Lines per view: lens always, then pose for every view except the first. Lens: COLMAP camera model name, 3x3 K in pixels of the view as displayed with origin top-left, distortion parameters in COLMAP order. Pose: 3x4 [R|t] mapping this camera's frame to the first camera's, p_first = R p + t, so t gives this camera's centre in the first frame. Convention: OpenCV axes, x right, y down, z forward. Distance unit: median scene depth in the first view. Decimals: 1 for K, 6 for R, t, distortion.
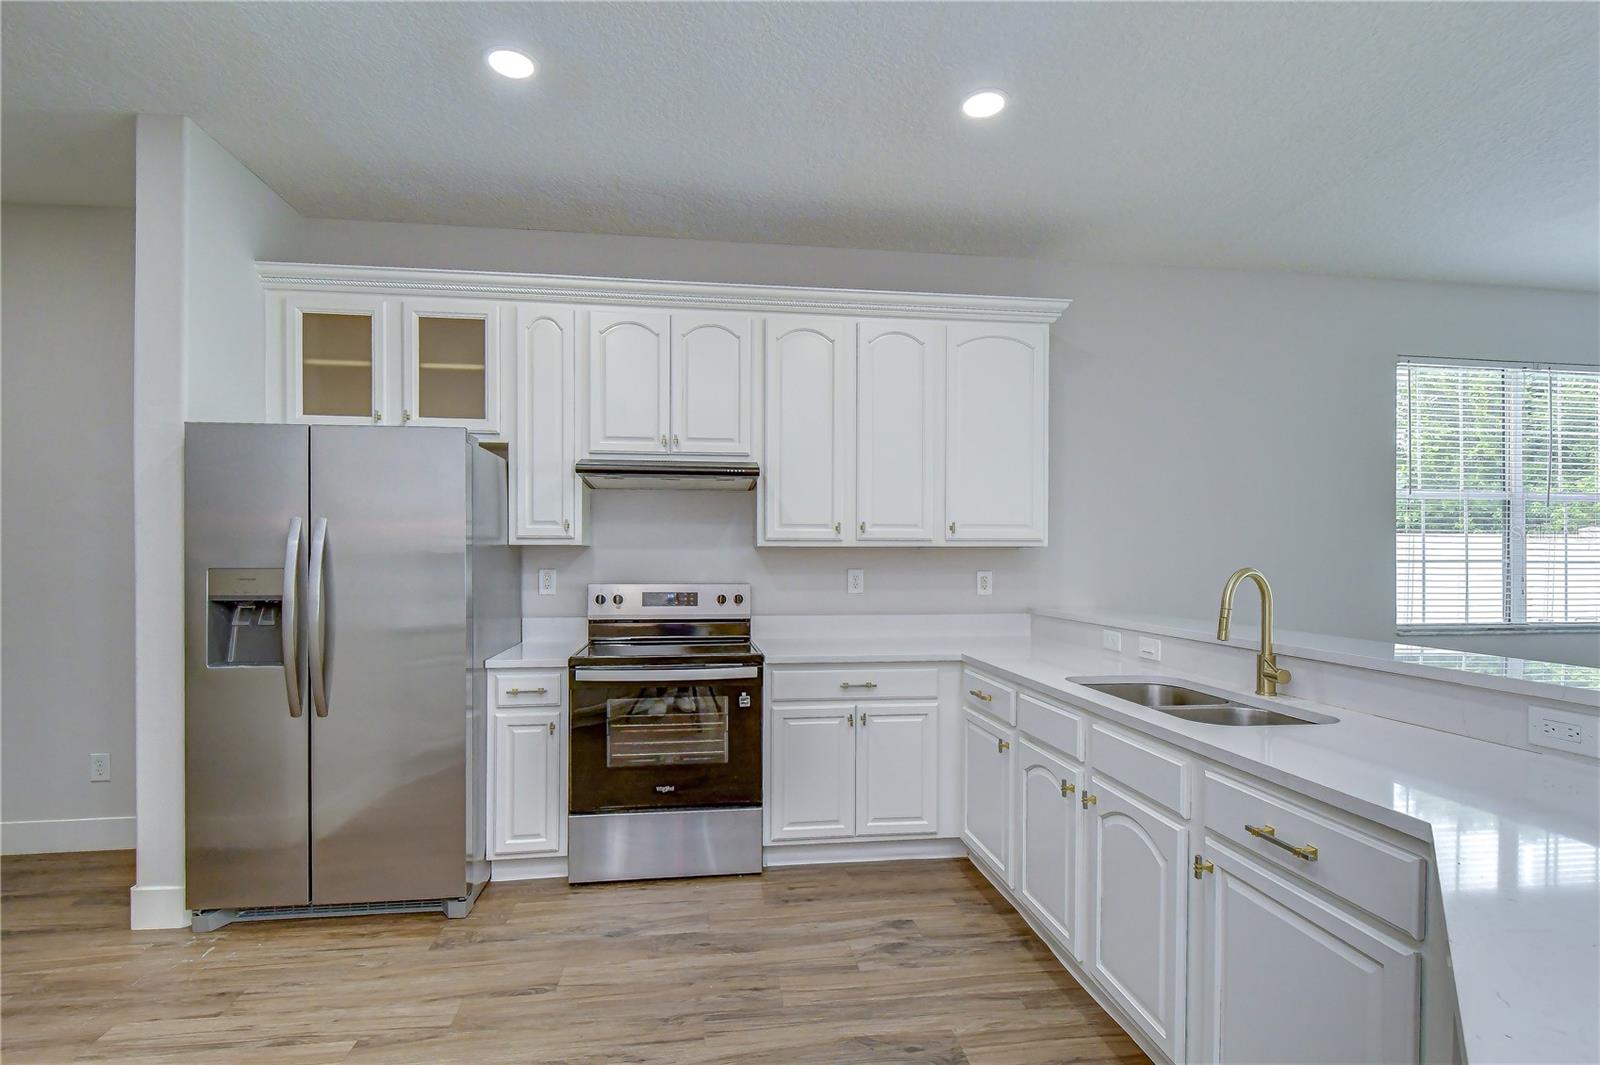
lens RADIAL K [[730.7, 0, 805.3], [0, 730.7, 560.4], [0, 0, 1]] dist [0.006985, -0.004330]
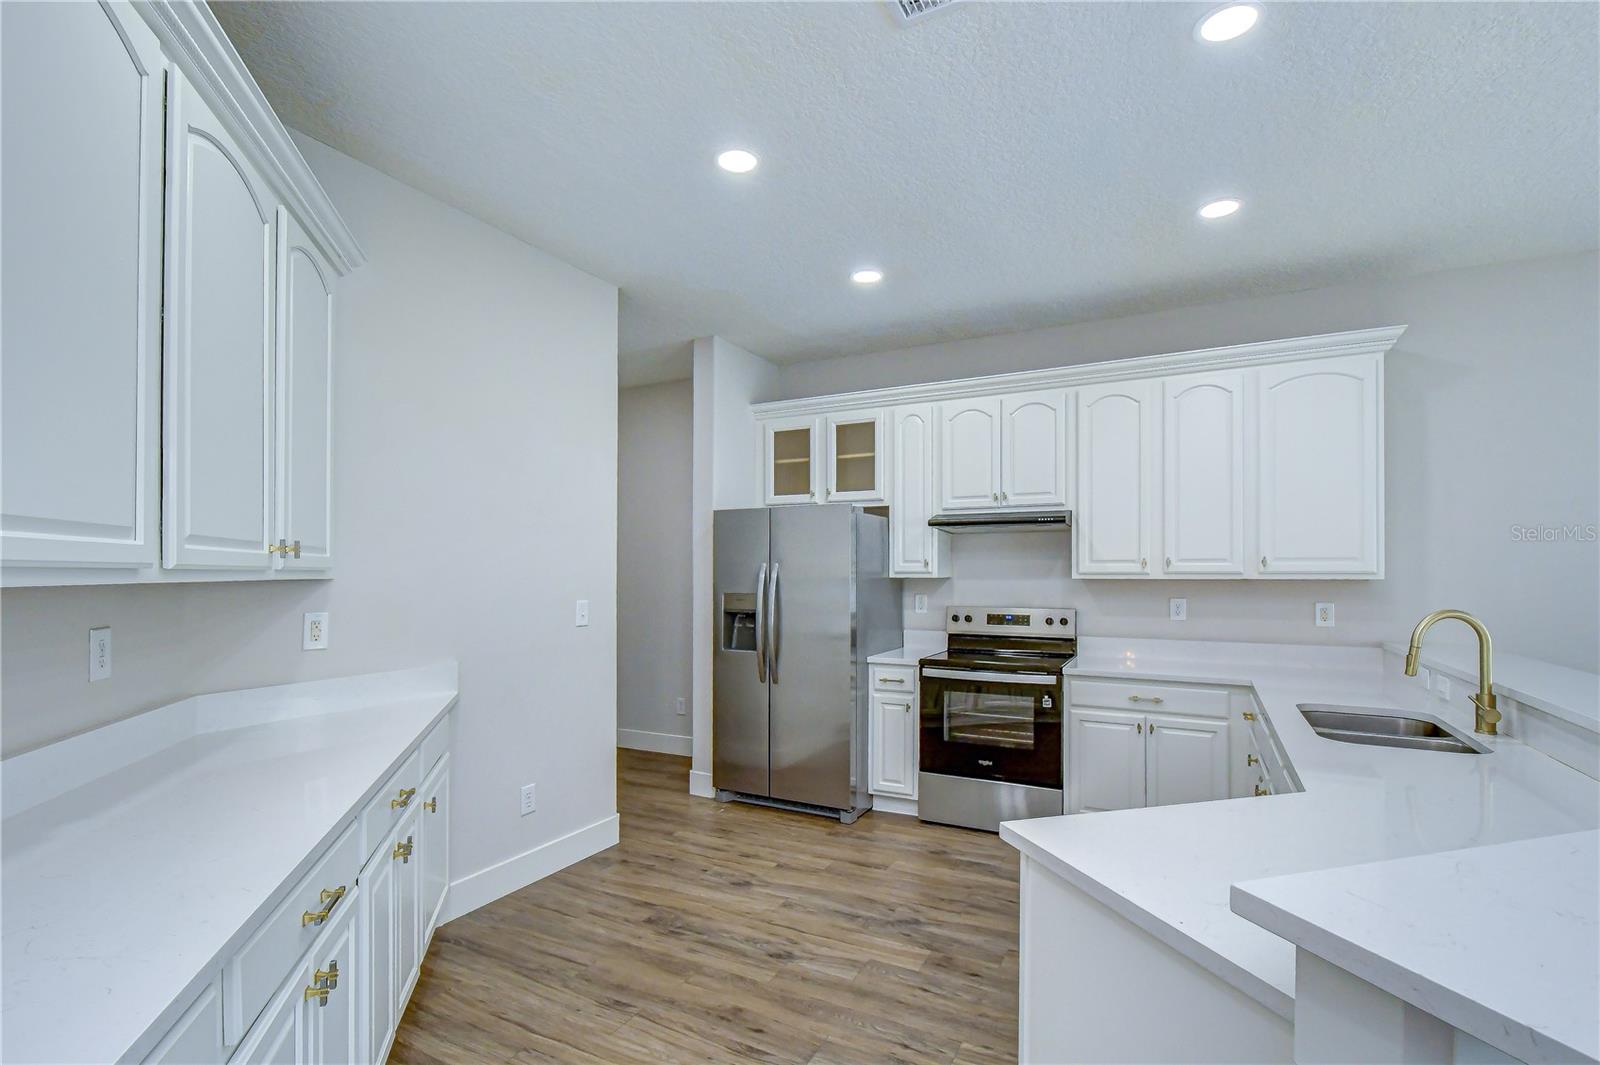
lens RADIAL K [[730.7, 0, 828.5], [0, 730.7, 565.4], [0, 0, 1]] dist [0.006985, -0.004330]
pose [[0.832209, -0.006369, -0.554425, 0.294071], [-0.002437, 0.999882, -0.015143, -0.023804], [0.554456, 0.013954, 0.832096, -0.255246]]
